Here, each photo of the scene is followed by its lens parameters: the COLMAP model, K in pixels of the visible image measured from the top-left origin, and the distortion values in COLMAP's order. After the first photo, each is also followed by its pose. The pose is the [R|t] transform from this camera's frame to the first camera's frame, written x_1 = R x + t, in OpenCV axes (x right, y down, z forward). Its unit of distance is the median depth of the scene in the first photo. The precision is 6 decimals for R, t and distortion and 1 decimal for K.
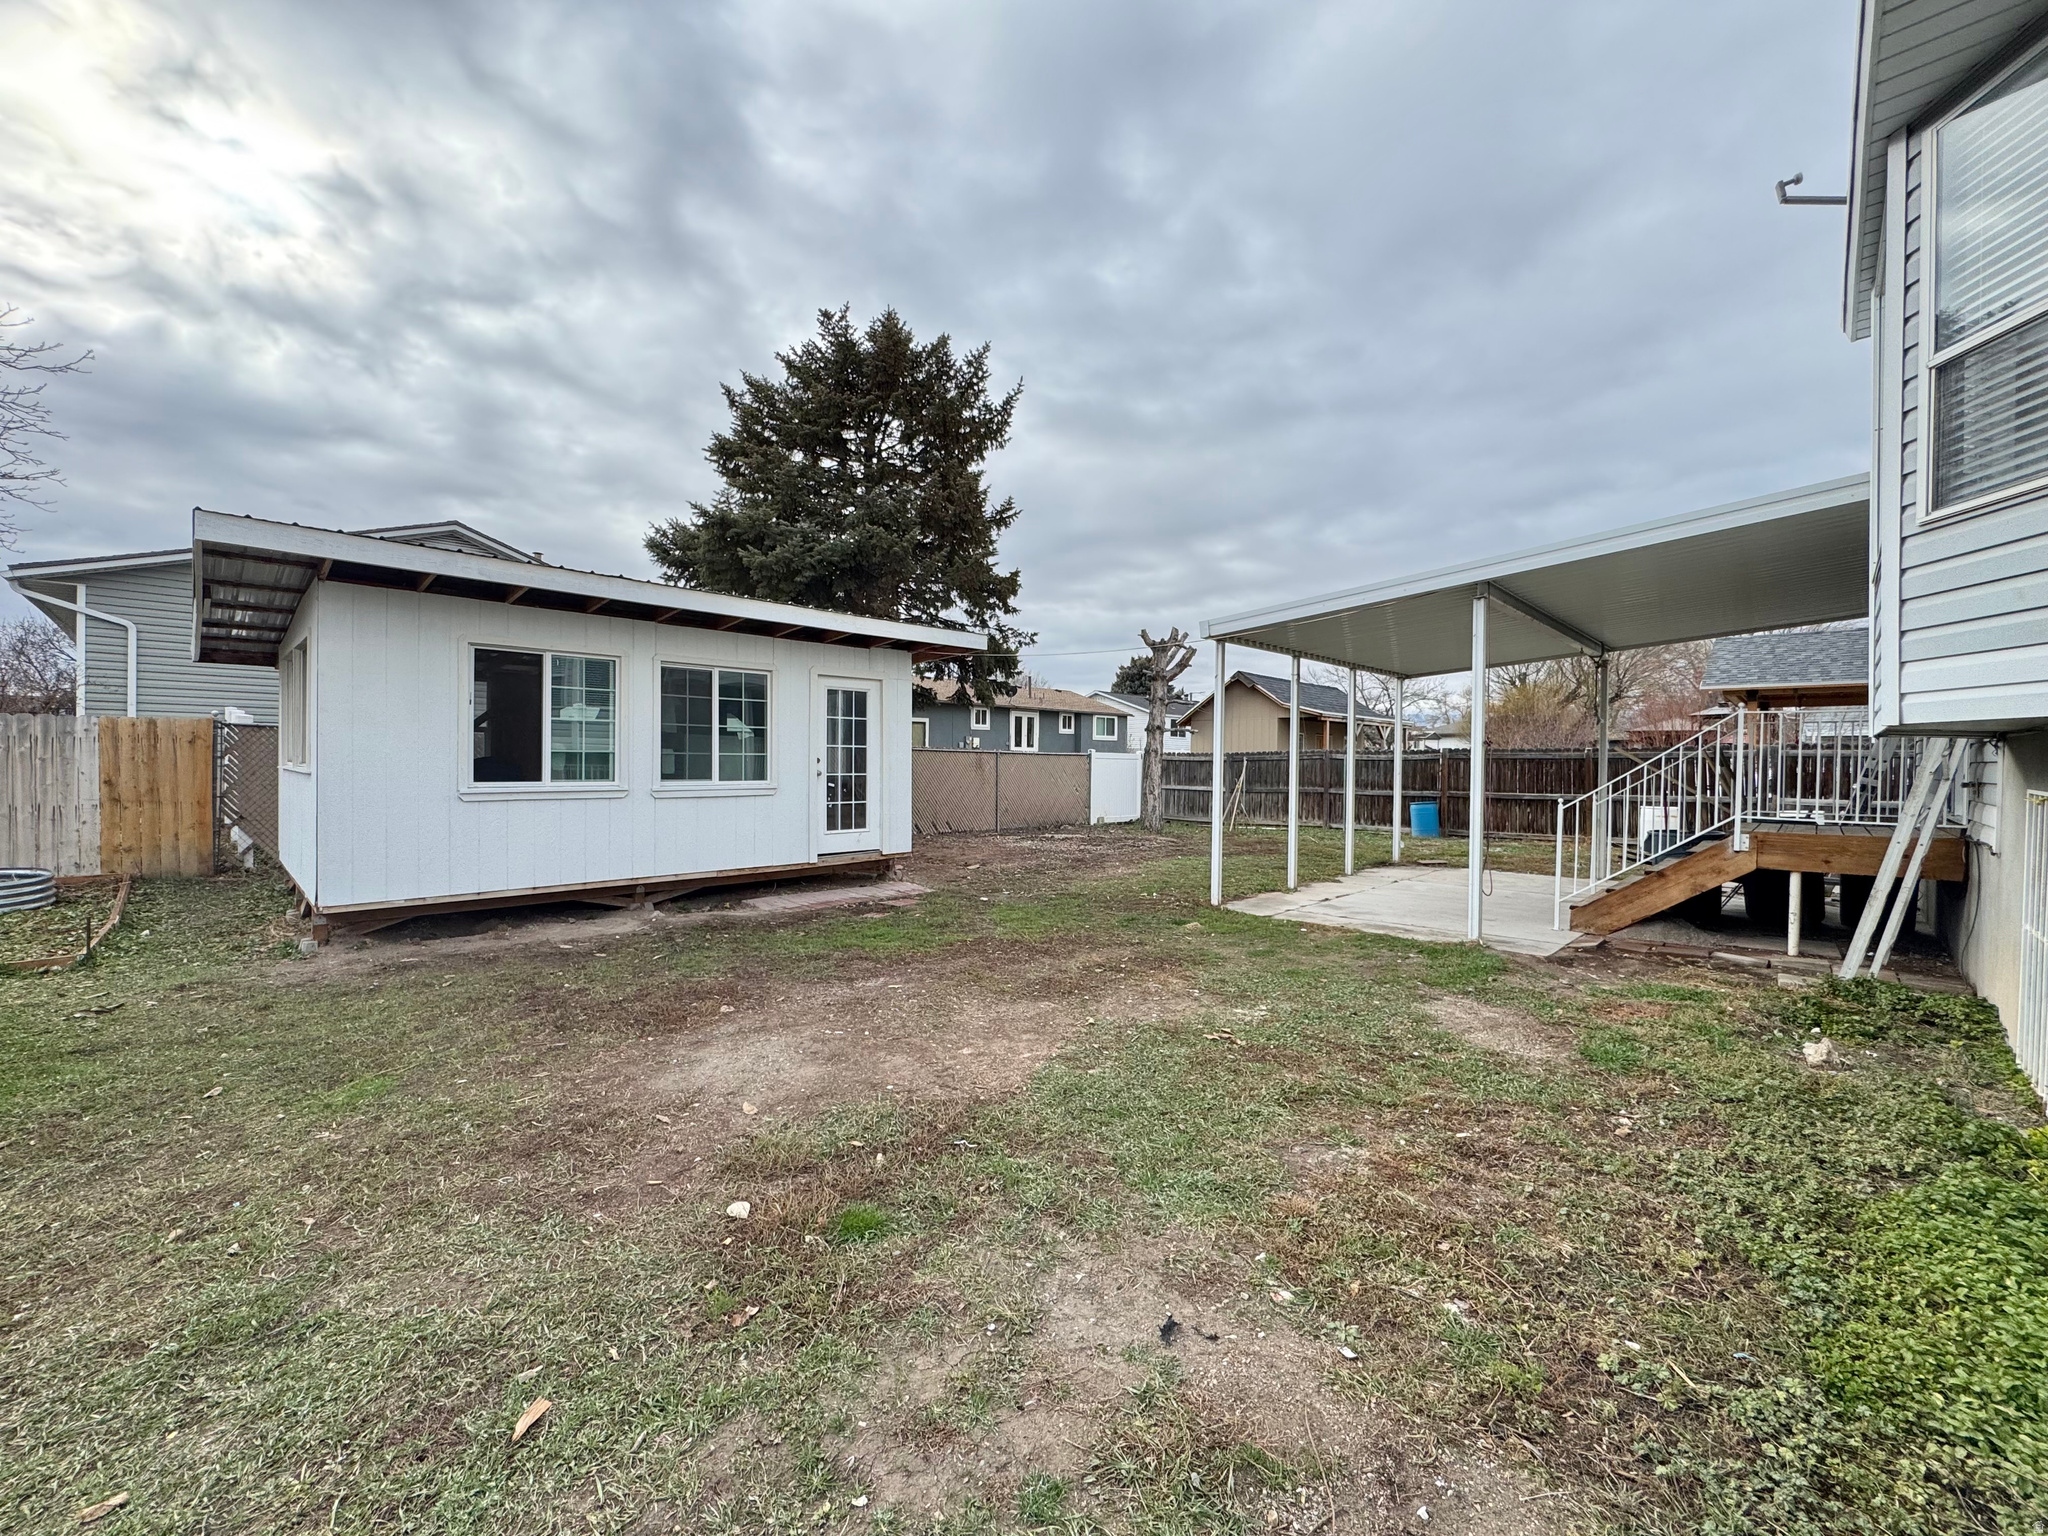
lens RADIAL K [[815.2, 0, 1023.6], [0, 815.2, 766.1], [0, 0, 1]] dist [-0.002500, 0.000117]
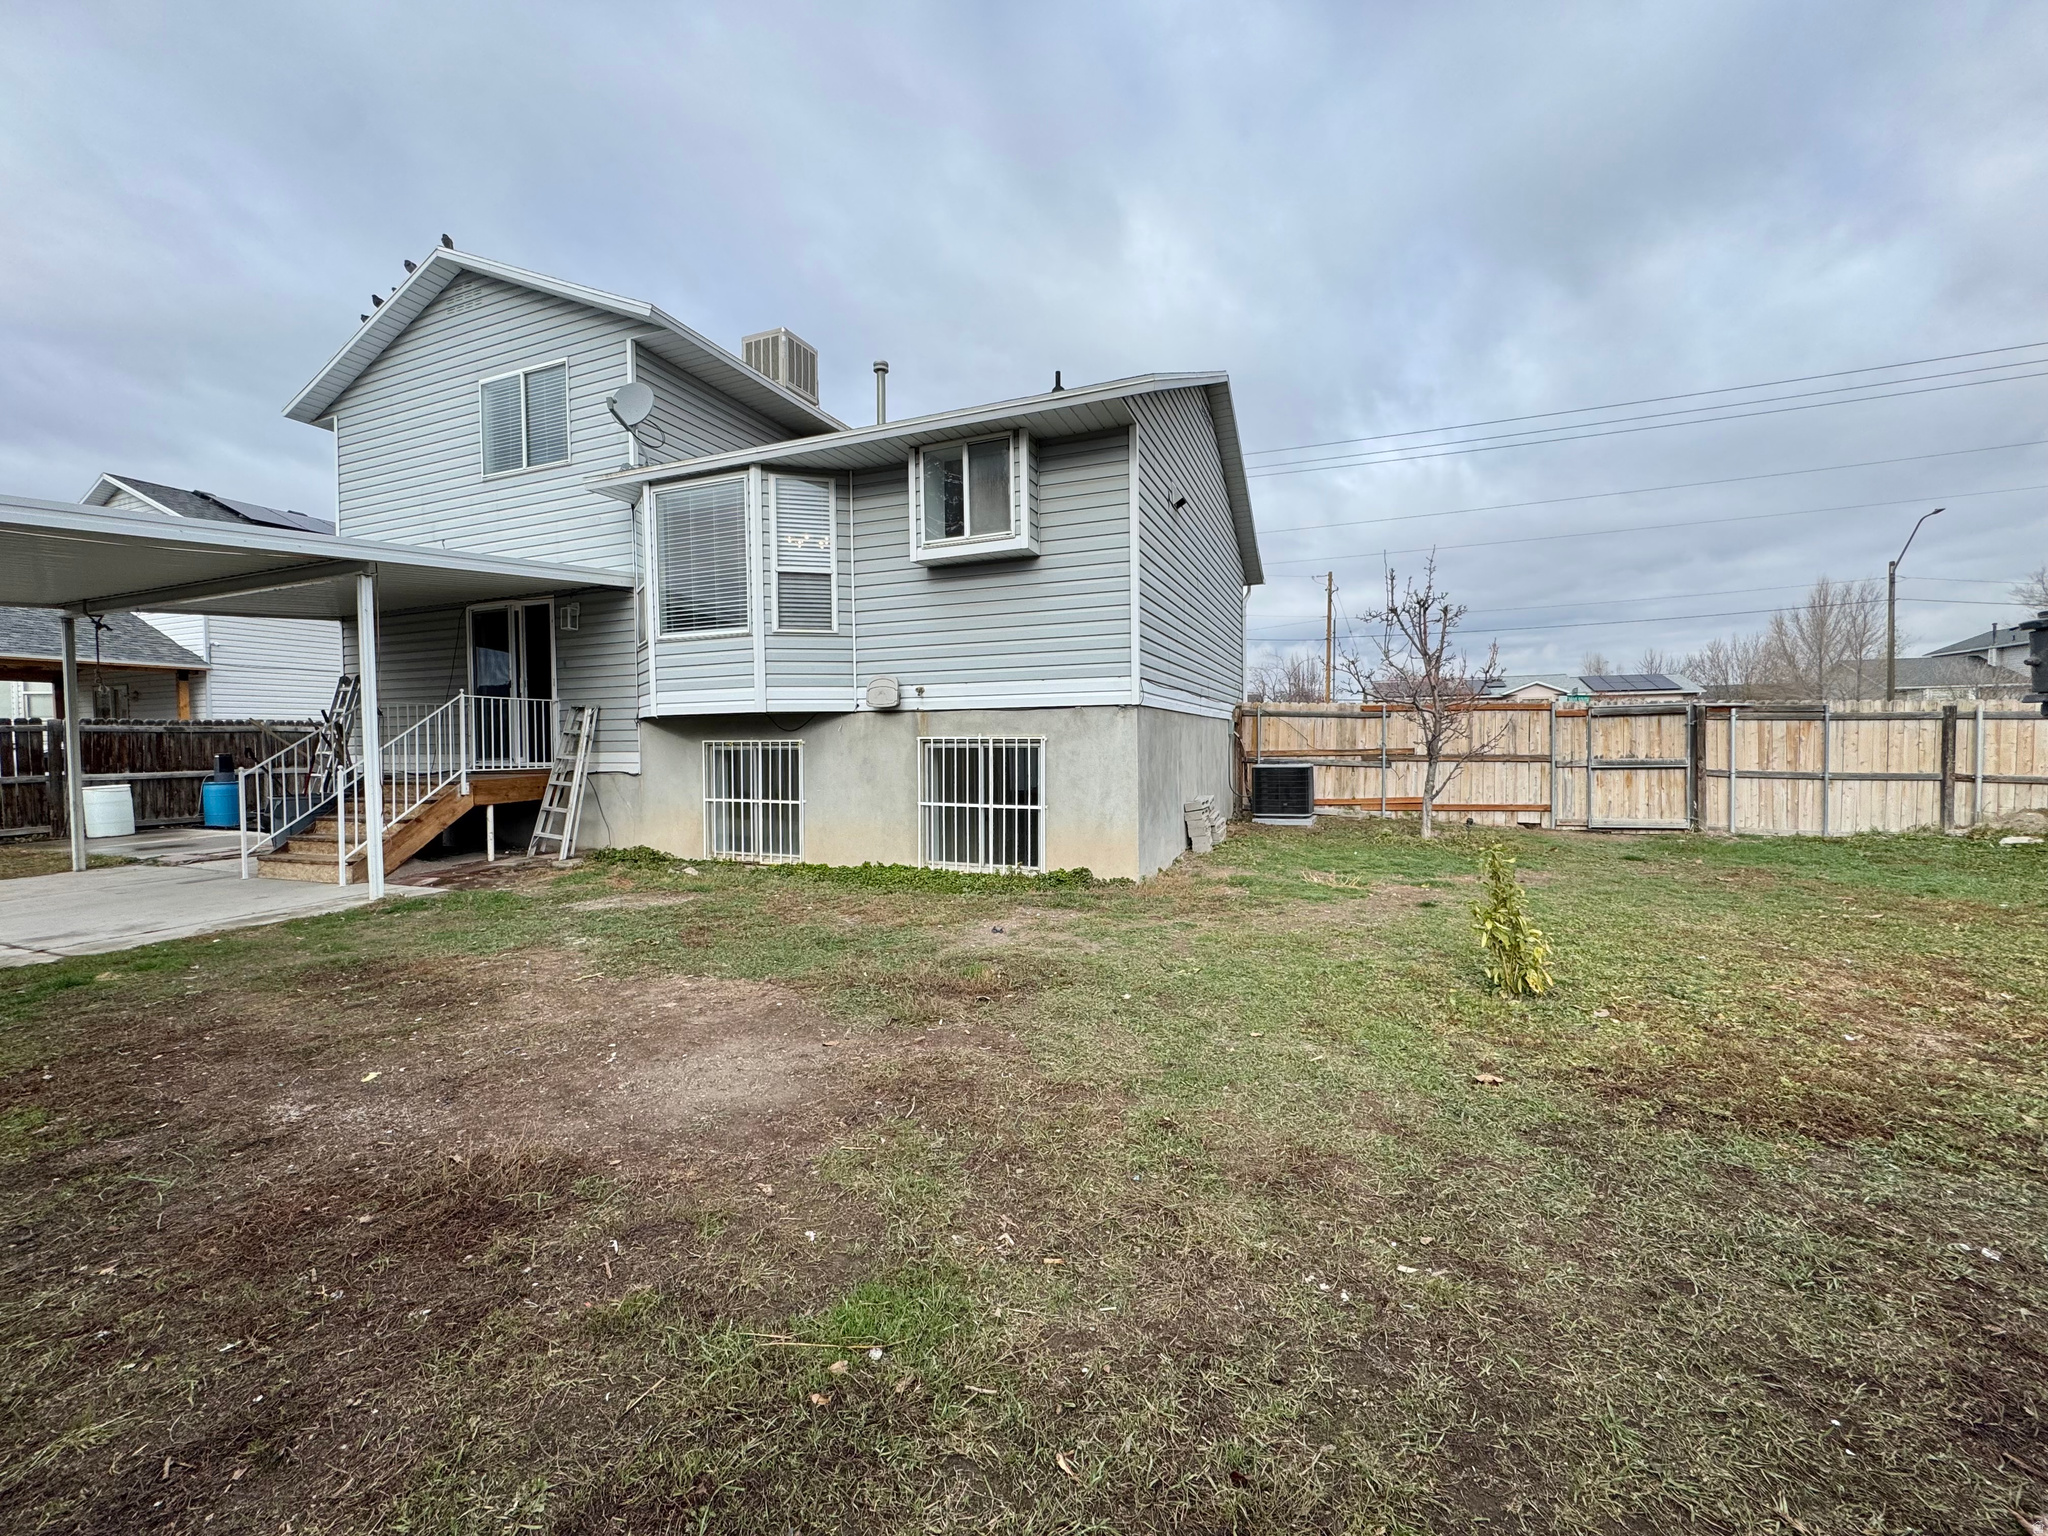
lens RADIAL K [[815.2, 0, 1023.6], [0, 815.2, 766.1], [0, 0, 1]] dist [-0.002500, 0.000117]
pose [[-0.380249, -0.032641, 0.924308, -0.793266], [0.014325, 0.999049, 0.041173, 0.011211], [-0.924773, 0.028897, -0.379420, 0.657970]]
